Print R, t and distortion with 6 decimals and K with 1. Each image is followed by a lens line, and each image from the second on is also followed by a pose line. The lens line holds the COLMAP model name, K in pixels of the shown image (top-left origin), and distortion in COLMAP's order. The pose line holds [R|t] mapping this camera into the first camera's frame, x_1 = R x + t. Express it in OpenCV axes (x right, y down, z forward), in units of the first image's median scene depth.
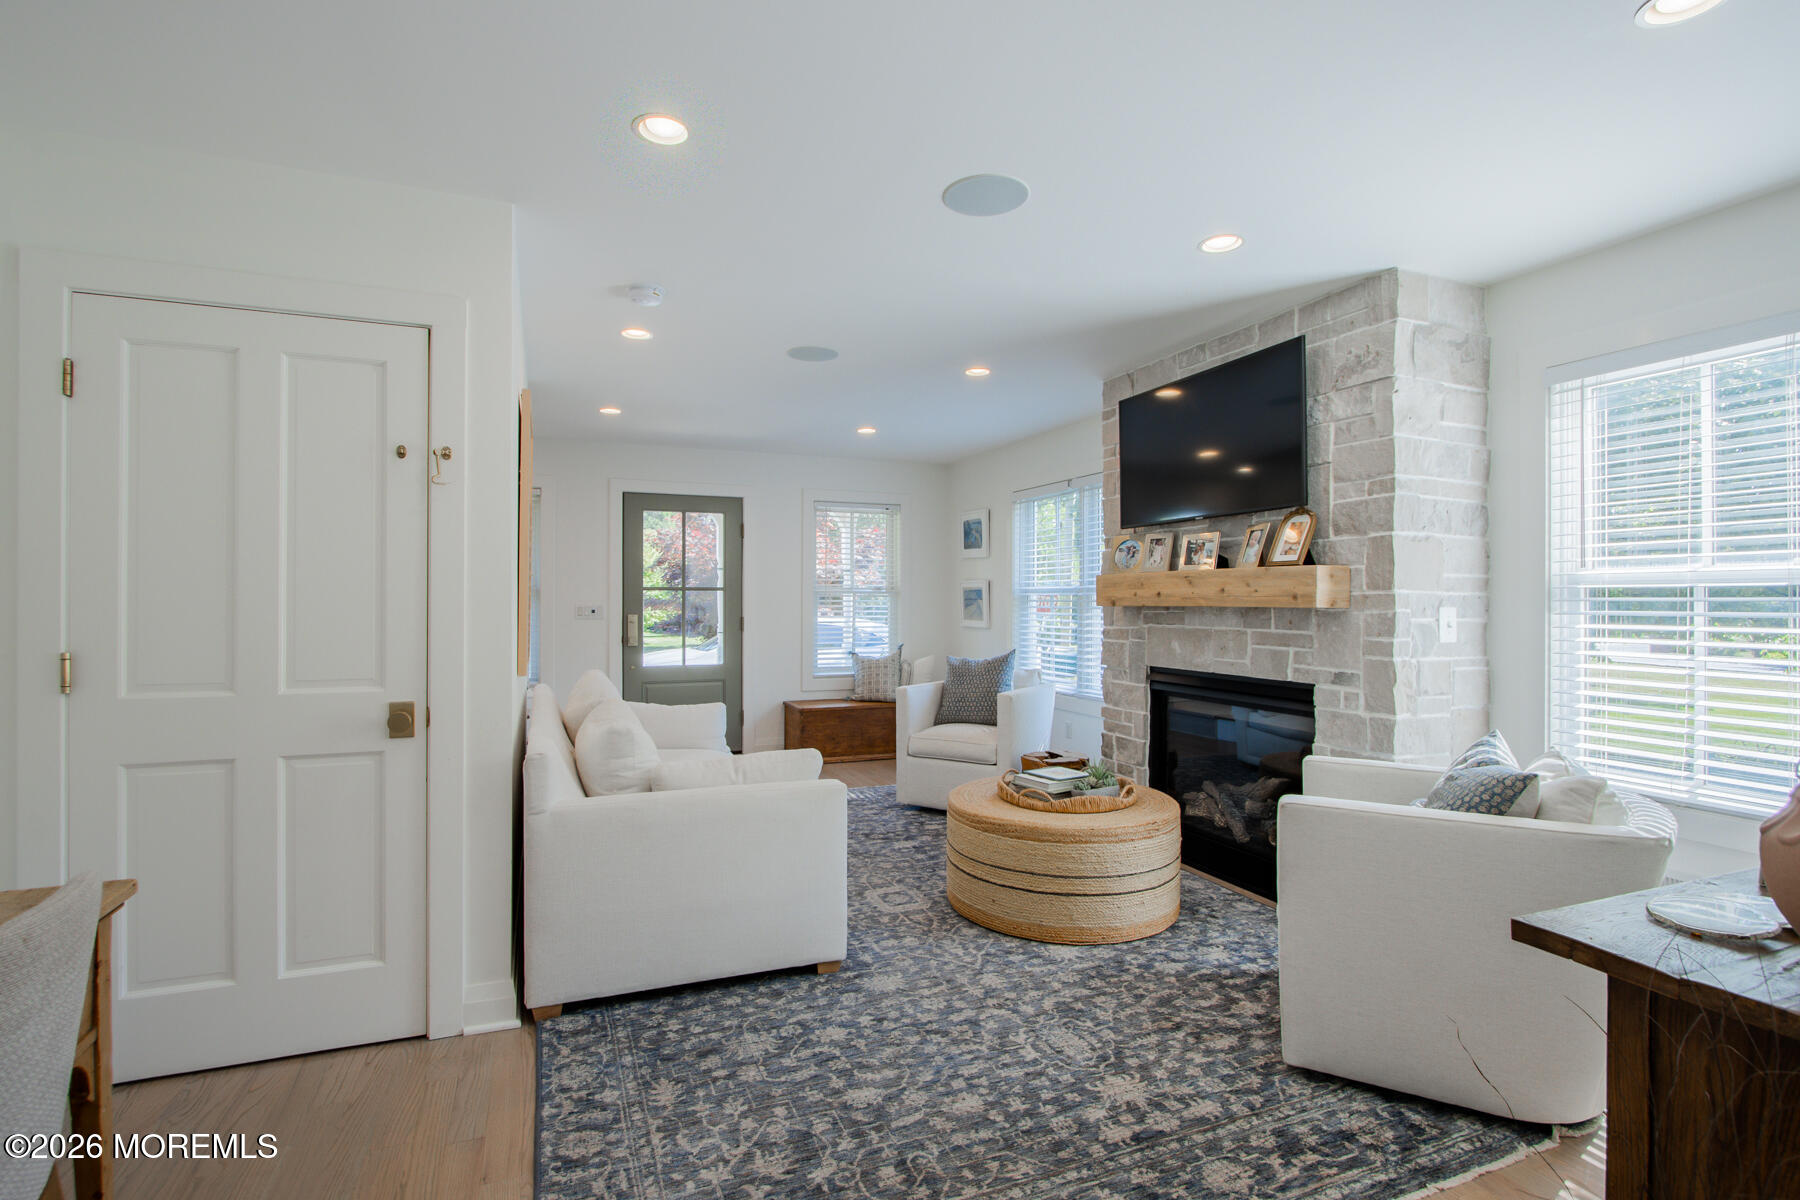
lens RADIAL K [[844.1, 0, 888.2], [0, 844.1, 598.7], [0, 0, 1]] dist [-0.004291, -0.000778]
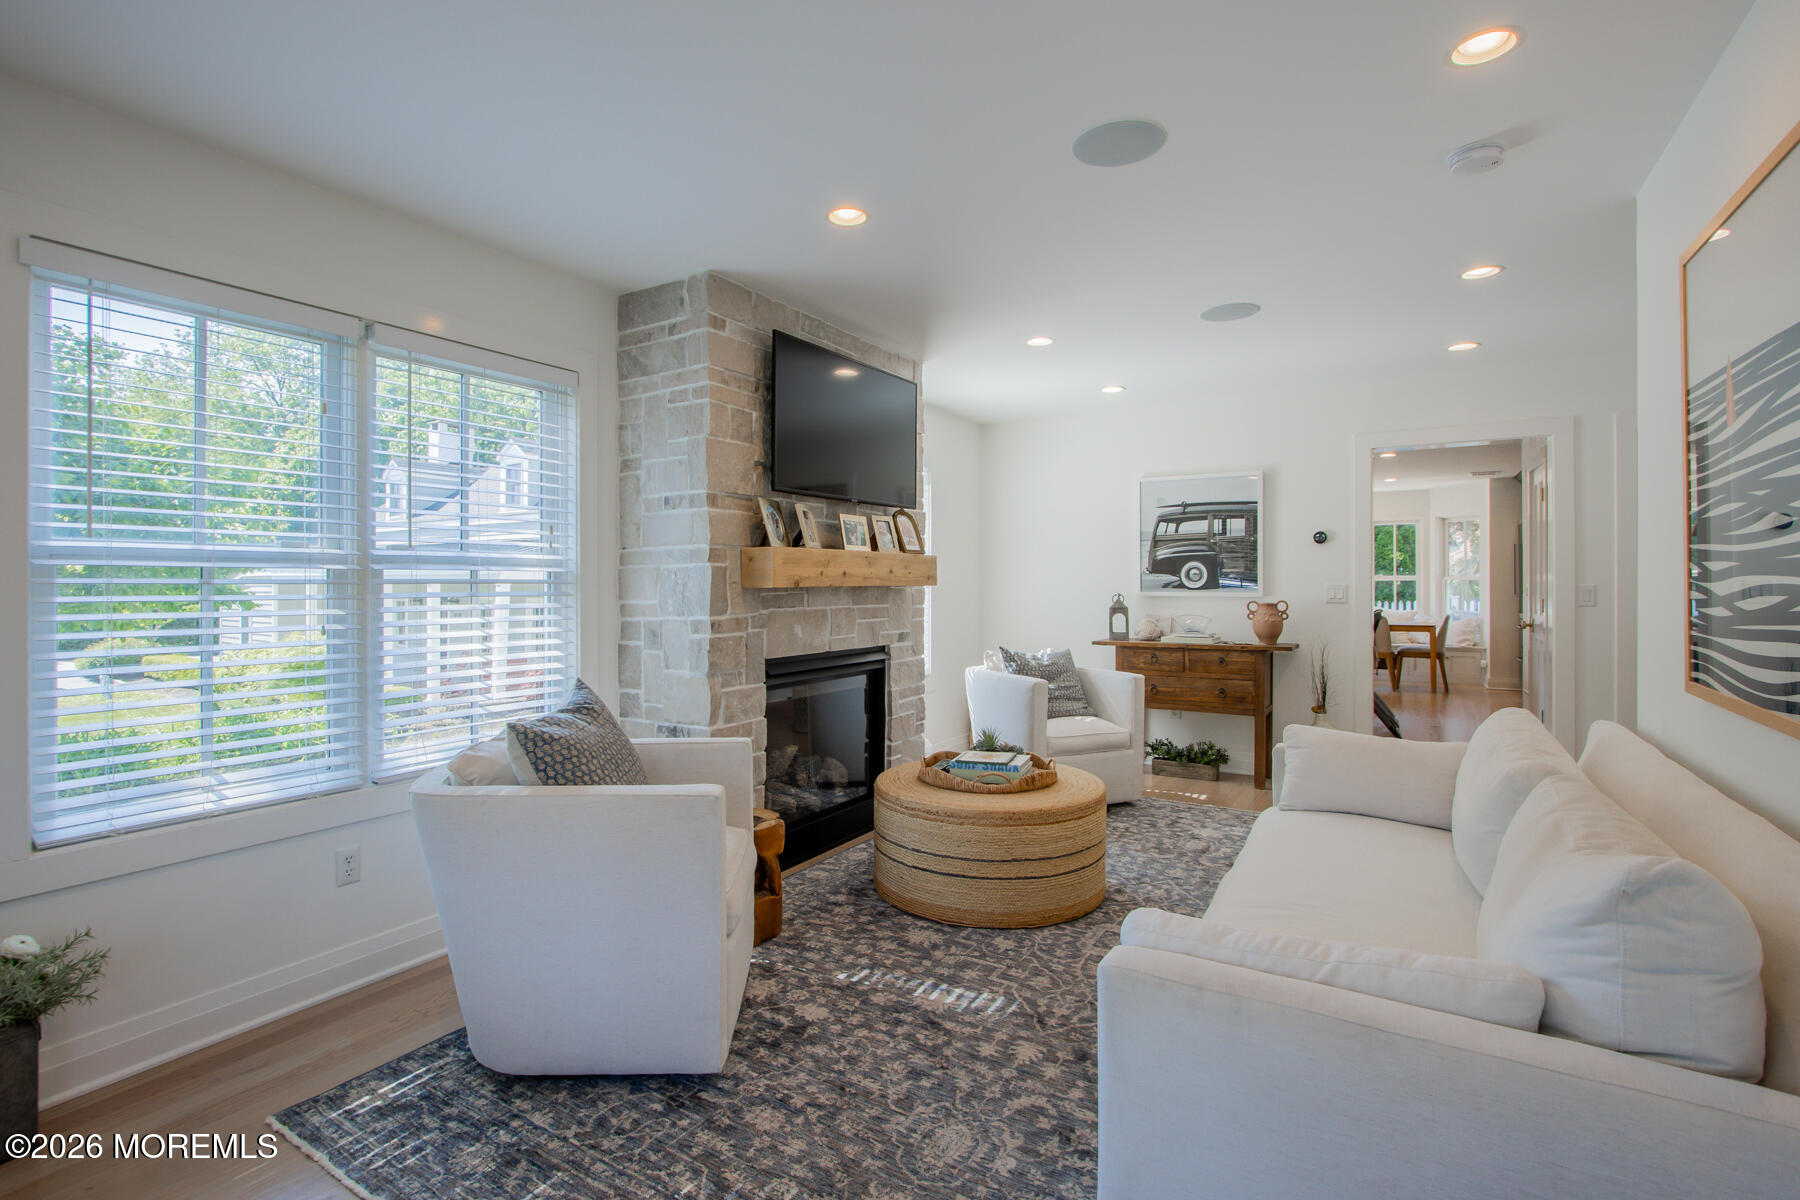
lens RADIAL K [[823.8, 0, 898.1], [0, 823.8, 581.0], [0, 0, 1]] dist [-0.001580, -0.000032]
pose [[-0.587263, 0.002202, 0.809393, -0.477583], [-0.000496, 0.999995, -0.003081, 0.005789], [-0.809396, -0.002211, -0.587259, 1.531635]]
